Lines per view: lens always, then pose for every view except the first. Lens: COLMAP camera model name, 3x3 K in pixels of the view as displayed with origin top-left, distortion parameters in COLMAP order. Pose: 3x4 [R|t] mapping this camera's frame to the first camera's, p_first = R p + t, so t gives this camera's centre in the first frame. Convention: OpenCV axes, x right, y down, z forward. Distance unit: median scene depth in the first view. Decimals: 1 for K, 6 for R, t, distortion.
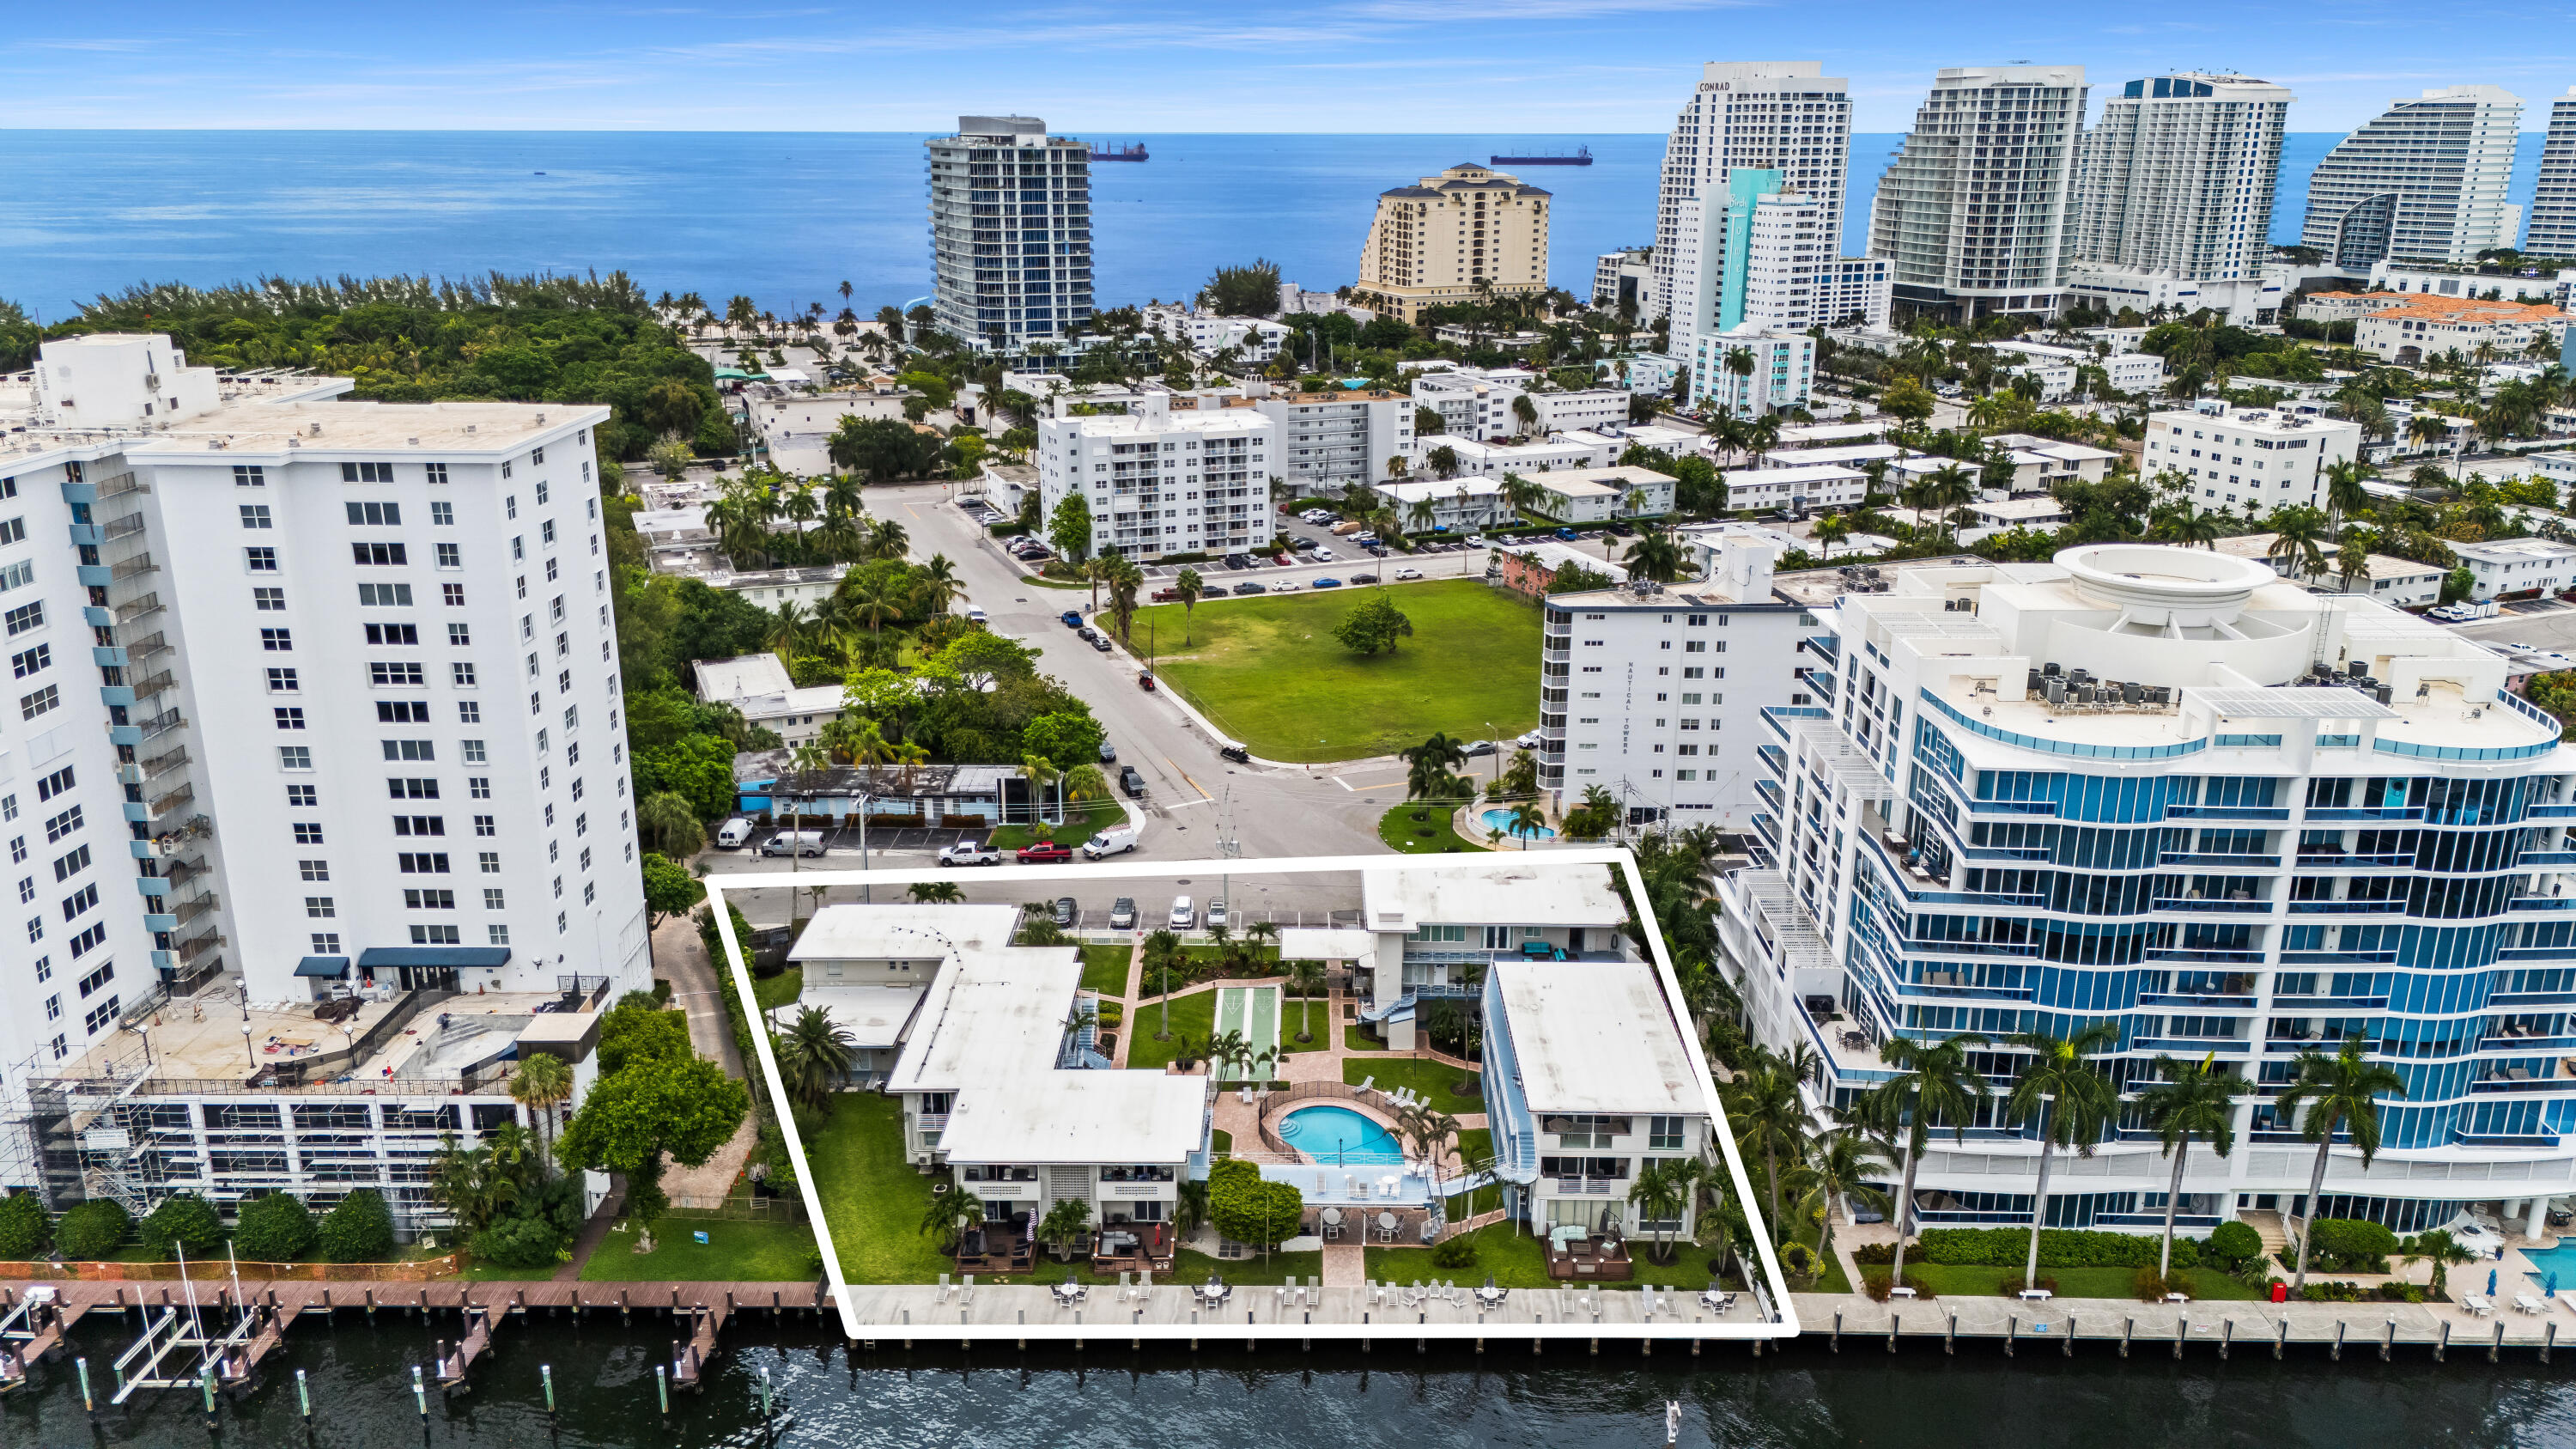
lens RADIAL K [[1887.1, 0, 1281.7], [0, 1887.1, 730.7], [0, 0, 1]] dist [0.076677, -0.075349]
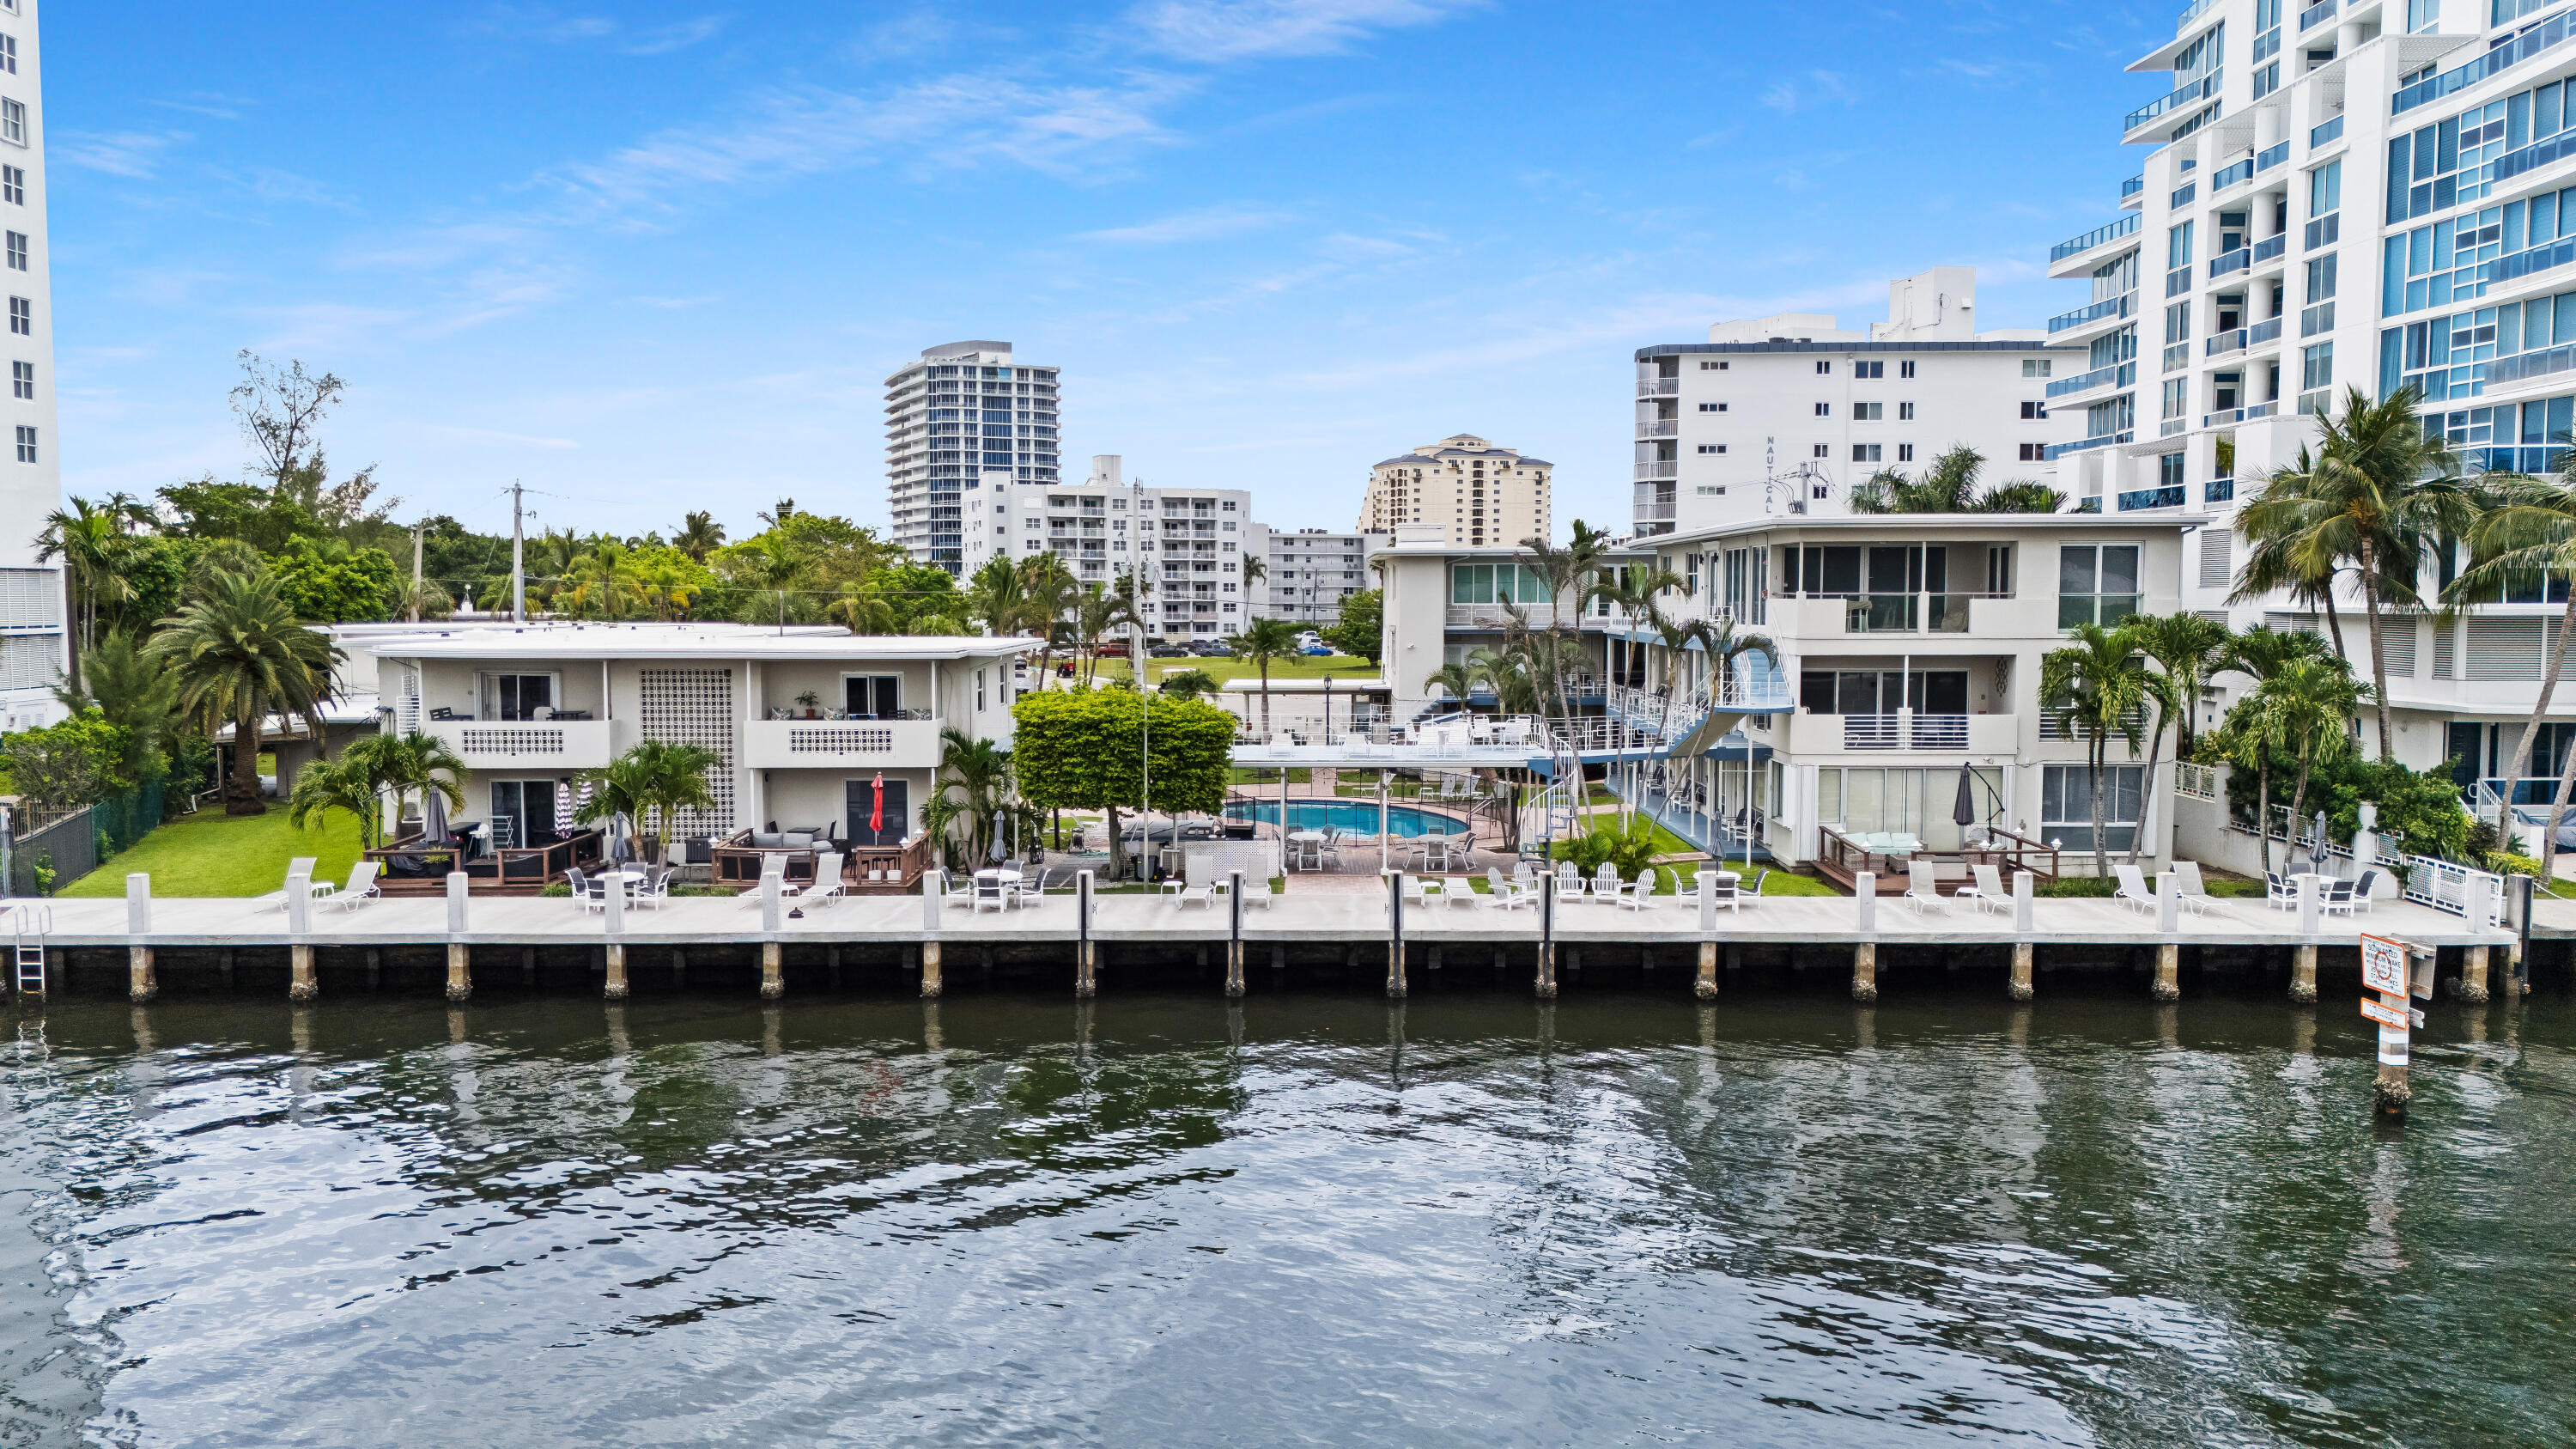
lens RADIAL K [[1881.5, 0, 1282.2], [0, 1881.5, 733.8], [0, 0, 1]] dist [0.114141, -0.143993]
pose [[0.999995, -0.000638, 0.003141, 0.014404], [0.001353, 0.972408, -0.233281, 0.254351], [-0.002905, 0.233284, 0.972404, 0.441978]]
